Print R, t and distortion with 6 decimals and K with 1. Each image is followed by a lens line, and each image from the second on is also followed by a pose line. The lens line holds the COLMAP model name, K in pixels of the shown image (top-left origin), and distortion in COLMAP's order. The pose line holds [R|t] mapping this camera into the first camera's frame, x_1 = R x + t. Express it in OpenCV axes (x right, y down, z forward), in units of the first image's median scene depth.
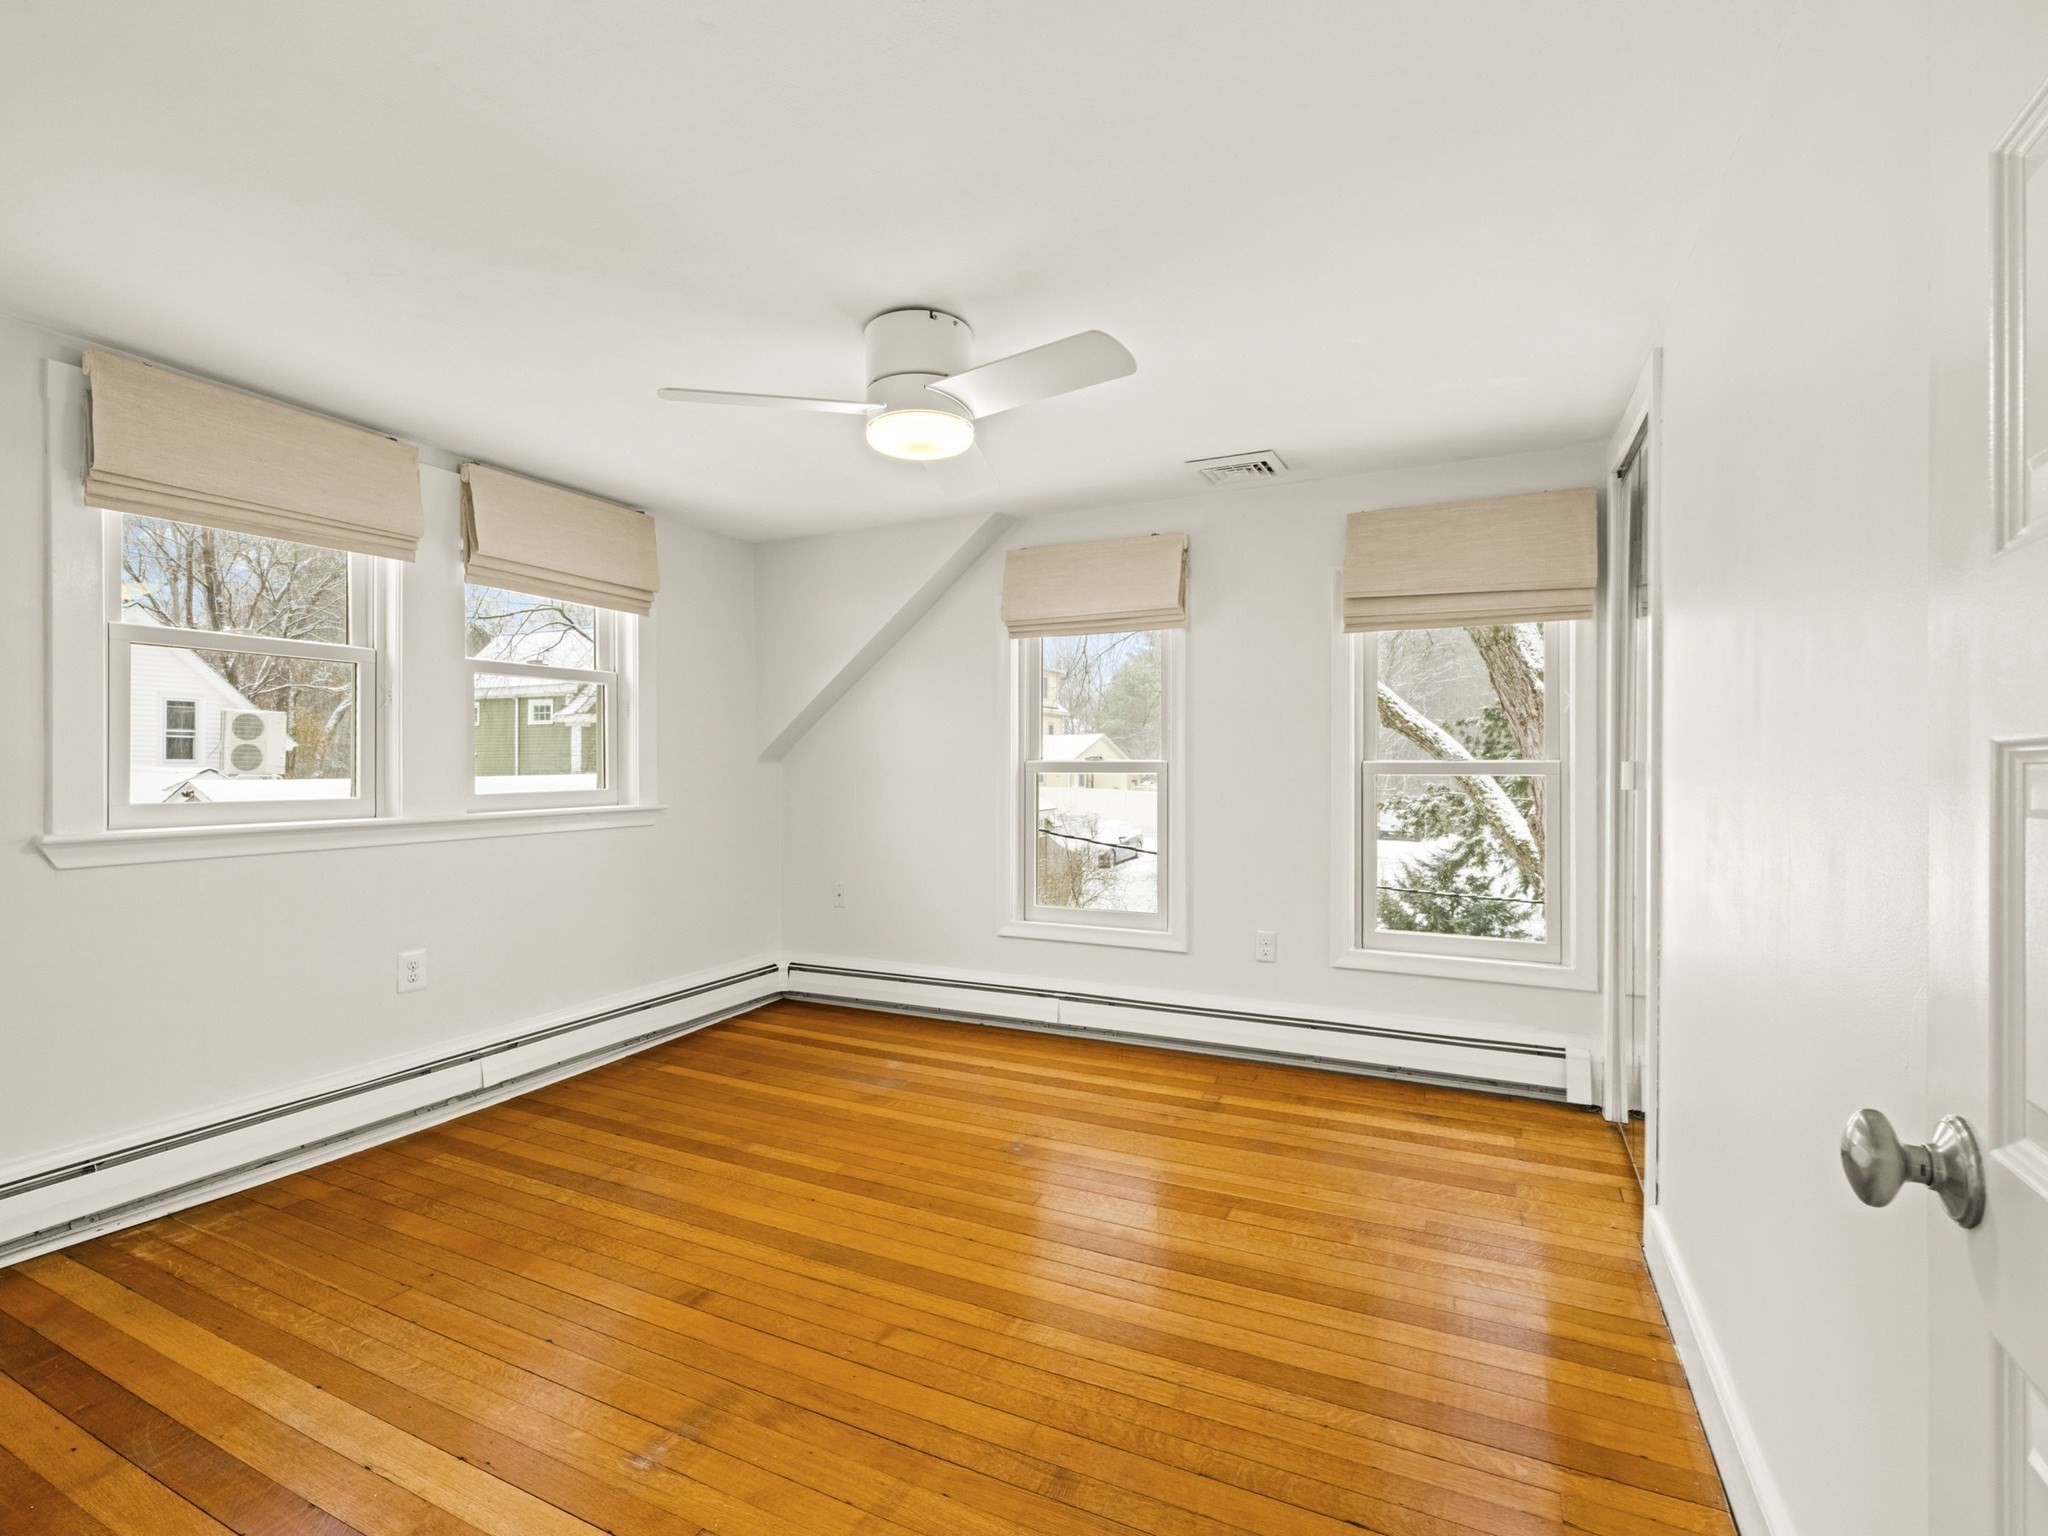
lens RADIAL K [[942.3, 0, 1011.4], [0, 942.3, 769.4], [0, 0, 1]] dist [0.000183, 0.000843]
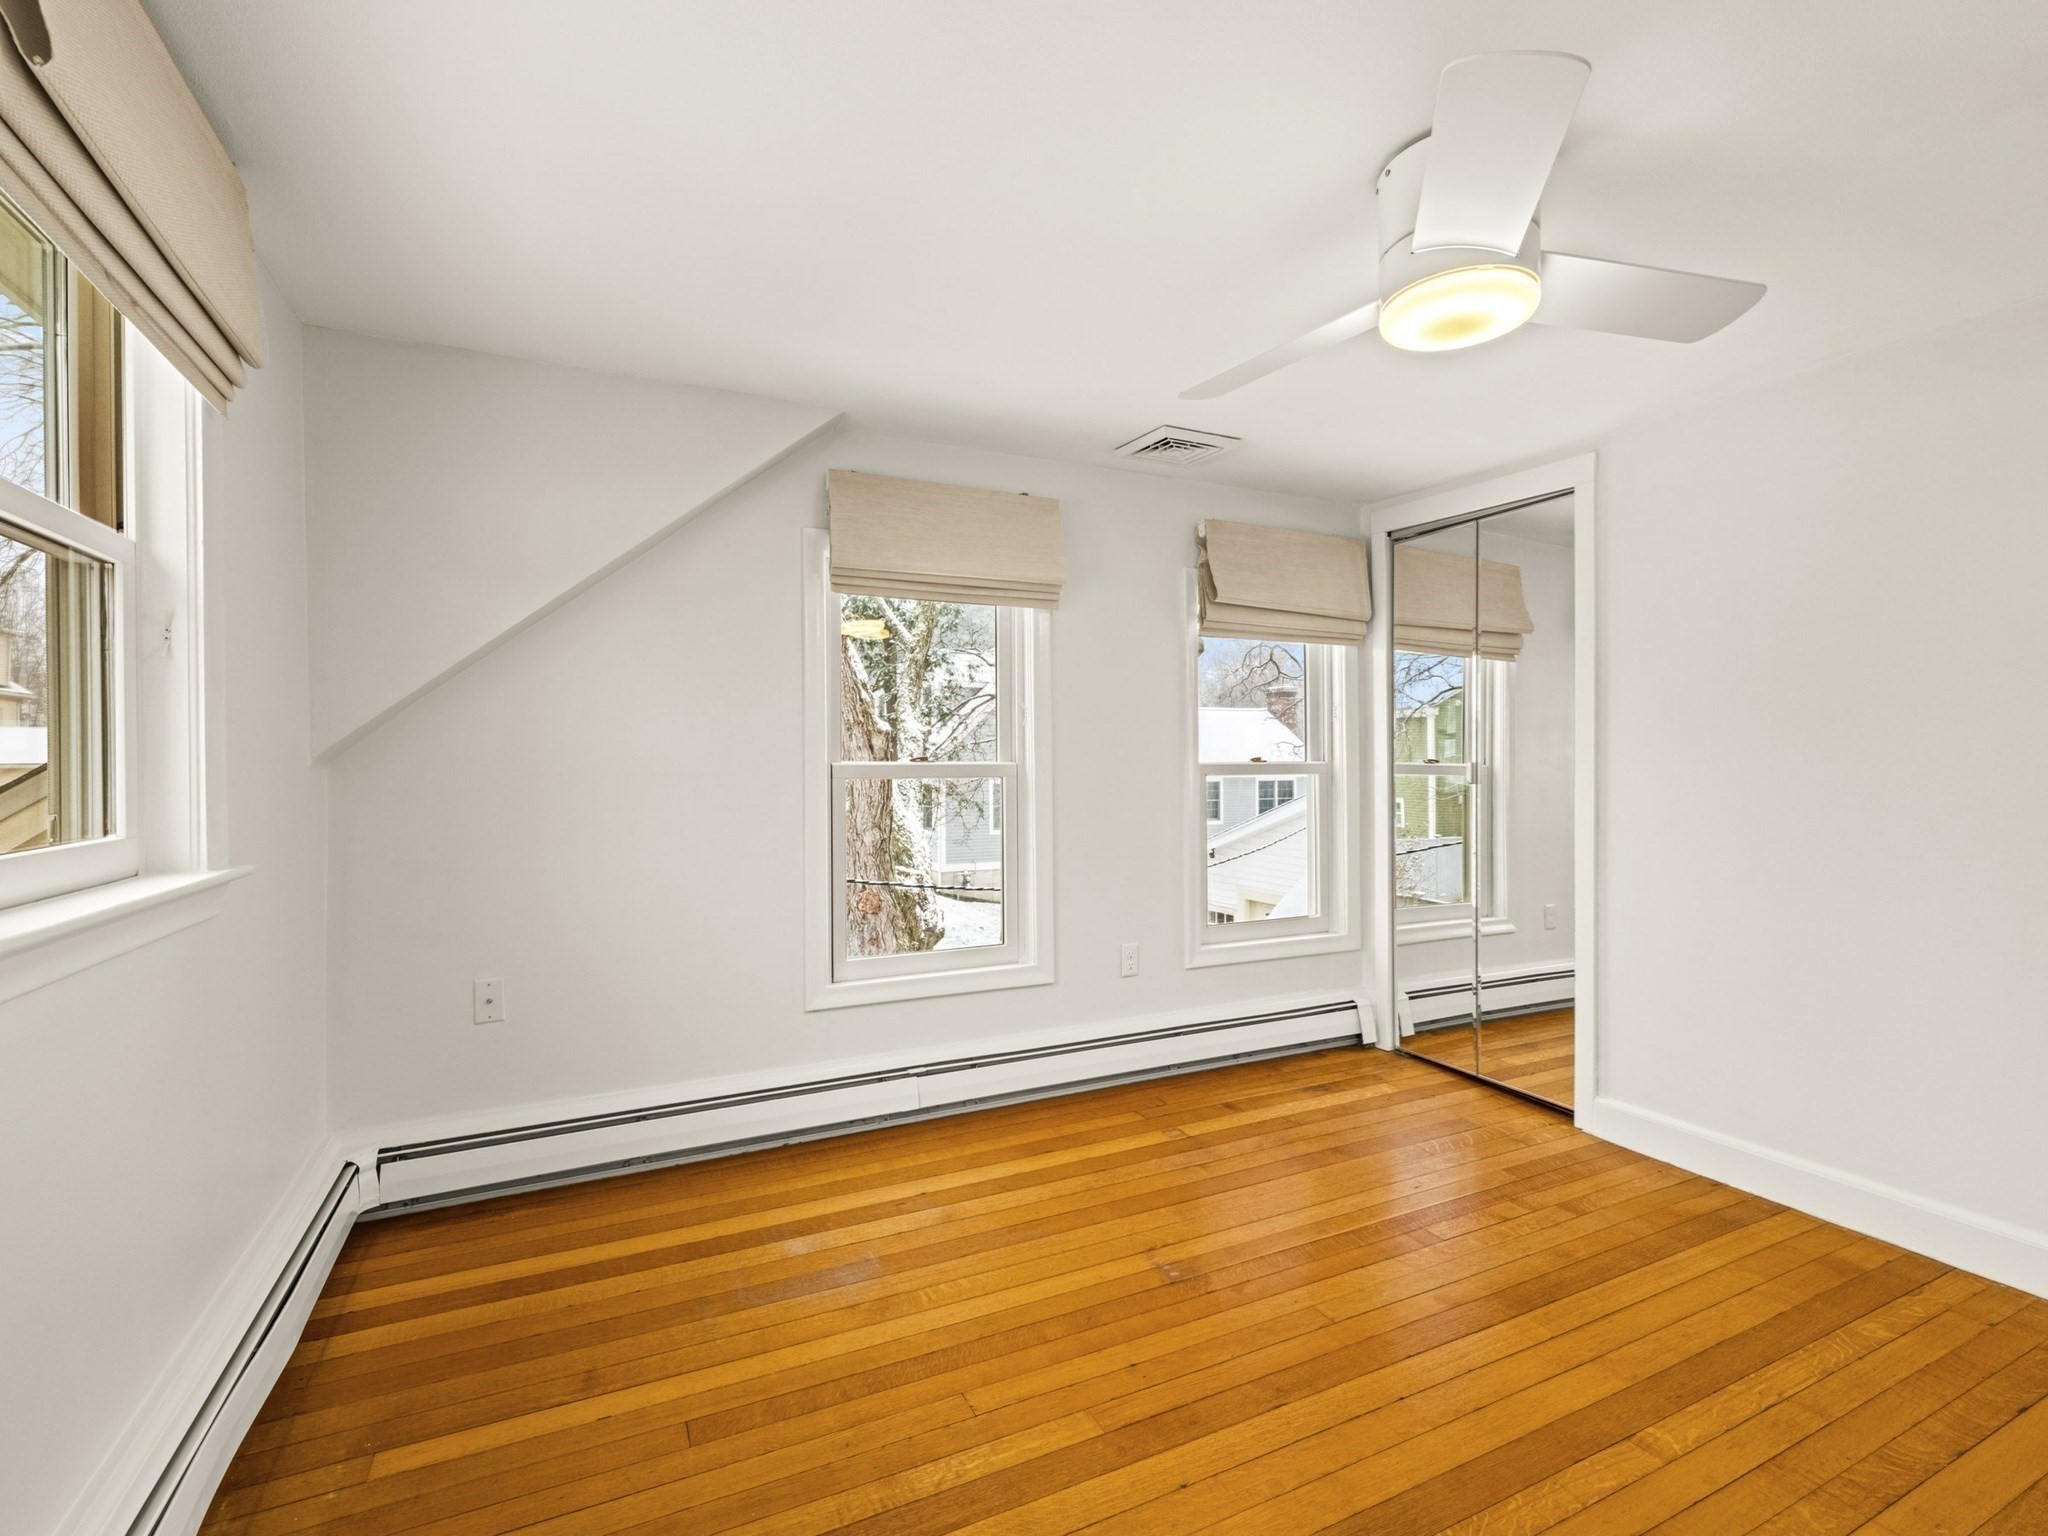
lens RADIAL K [[942.3, 0, 1011.4], [0, 942.3, 769.4], [0, 0, 1]] dist [0.000183, 0.000843]
pose [[0.620126, -0.005702, 0.784482, -0.629182], [0.008513, 0.999964, 0.000538, -0.004680], [-0.784456, 0.006345, 0.620152, 0.591682]]
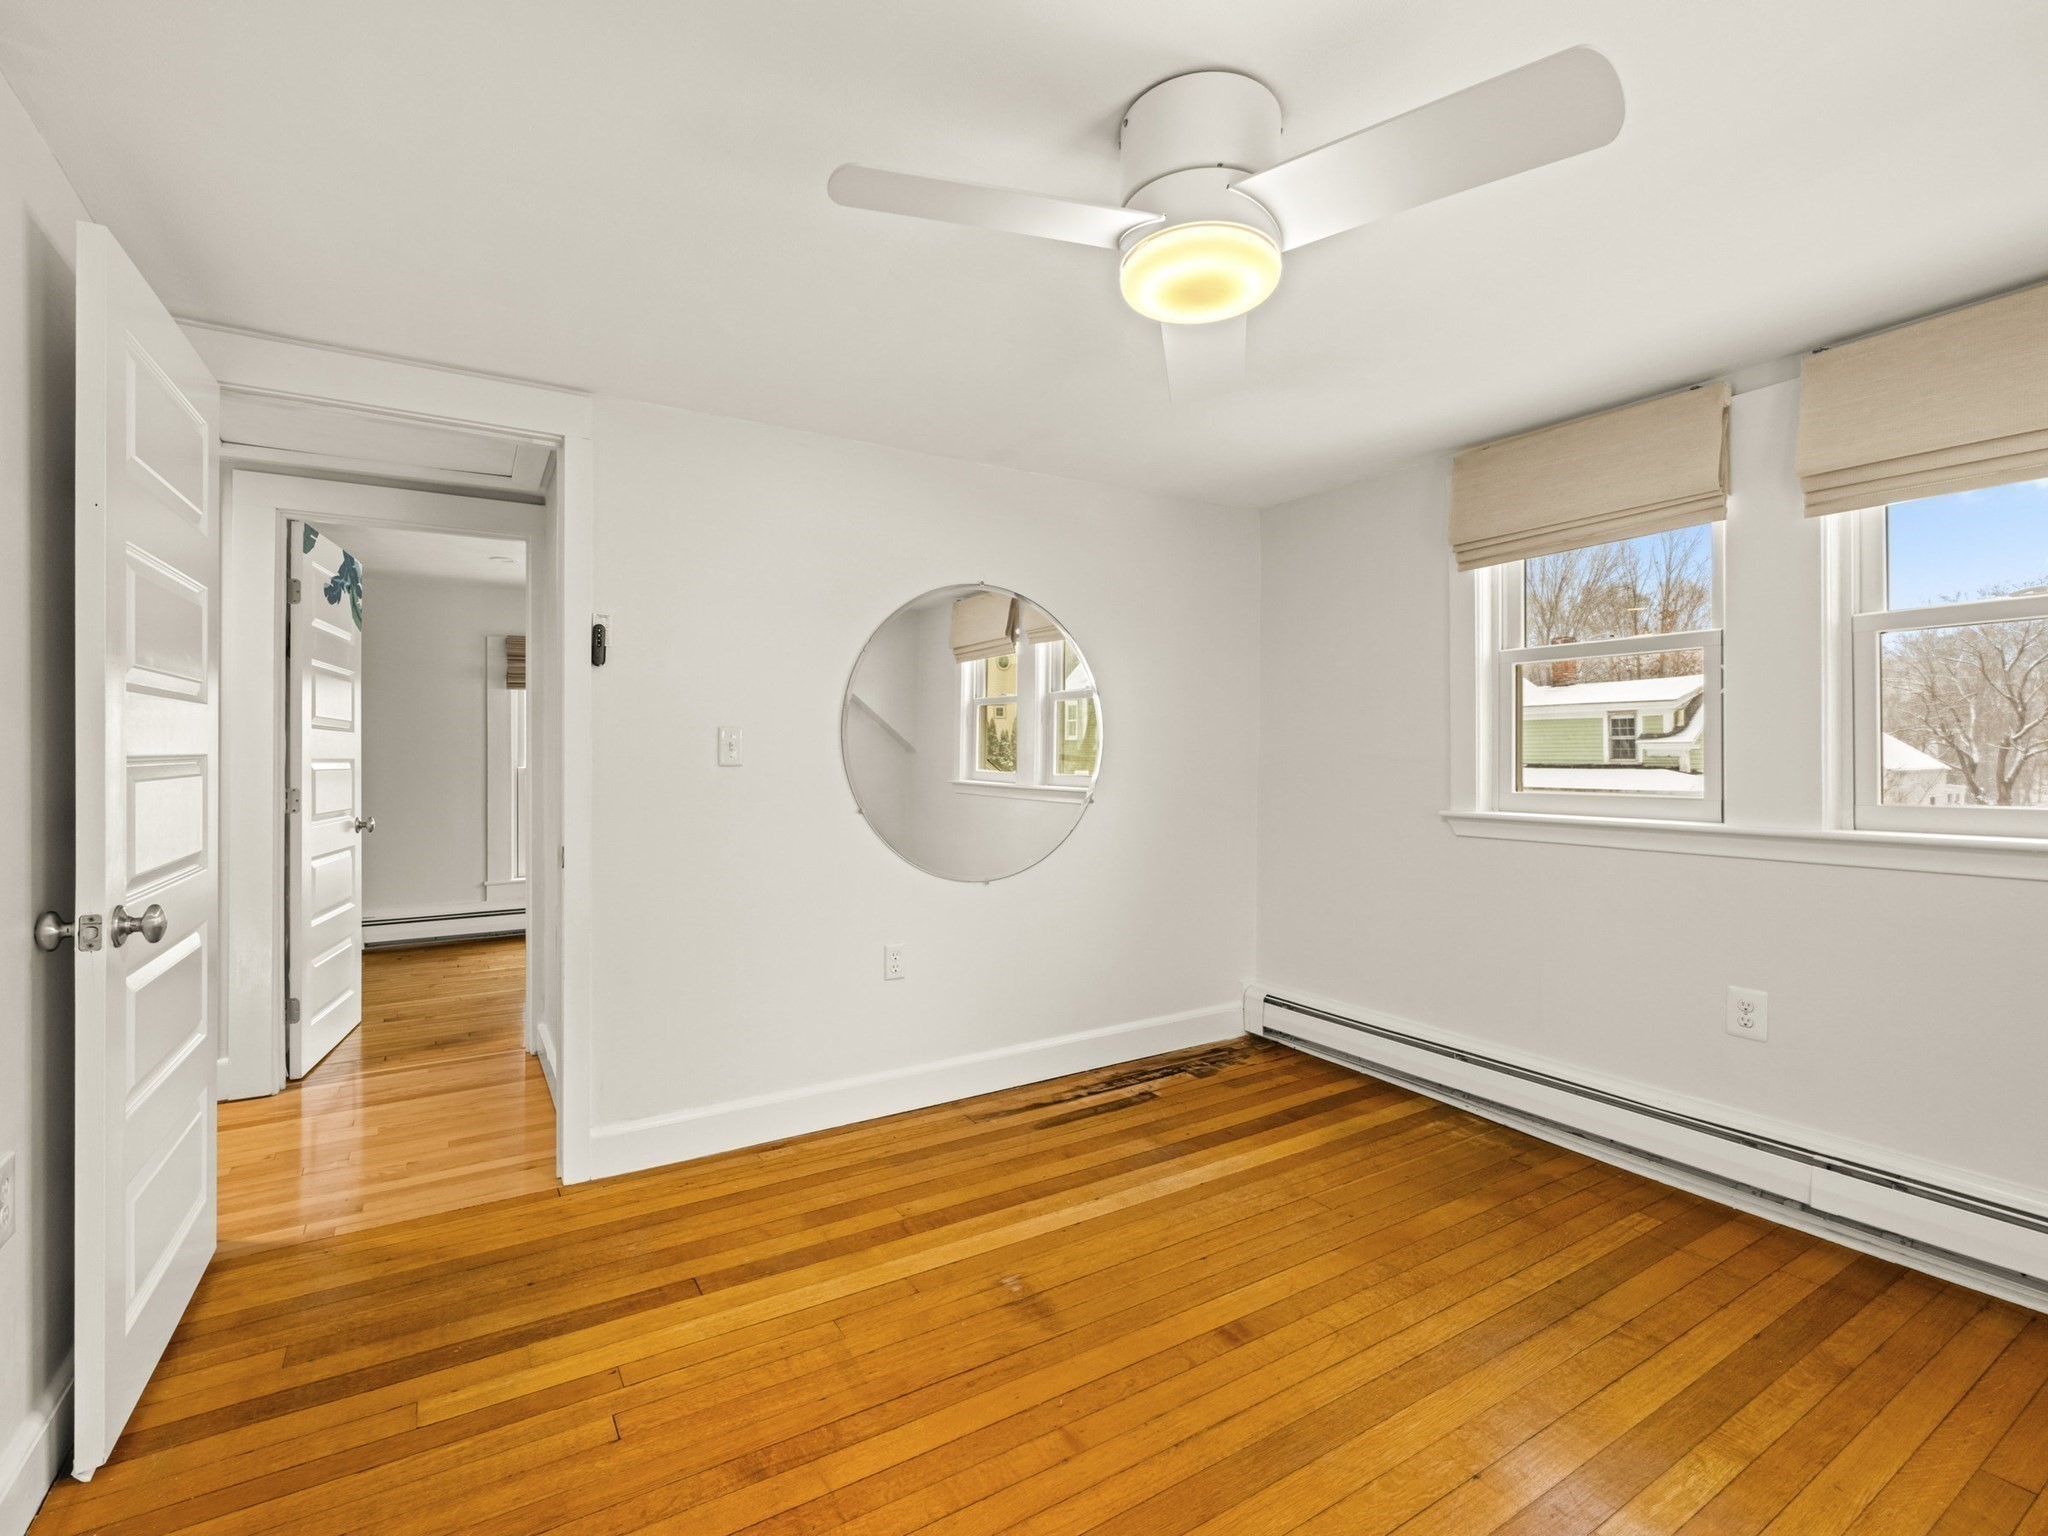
lens RADIAL K [[922.2, 0, 1024.6], [0, 922.2, 750.6], [0, 0, 1]] dist [0.001249, 0.000048]
pose [[-0.519416, -0.006587, -0.854496, 0.380499], [-0.003479, 0.999978, -0.005594, -0.008044], [0.854515, 0.000068, -0.519427, 0.887287]]
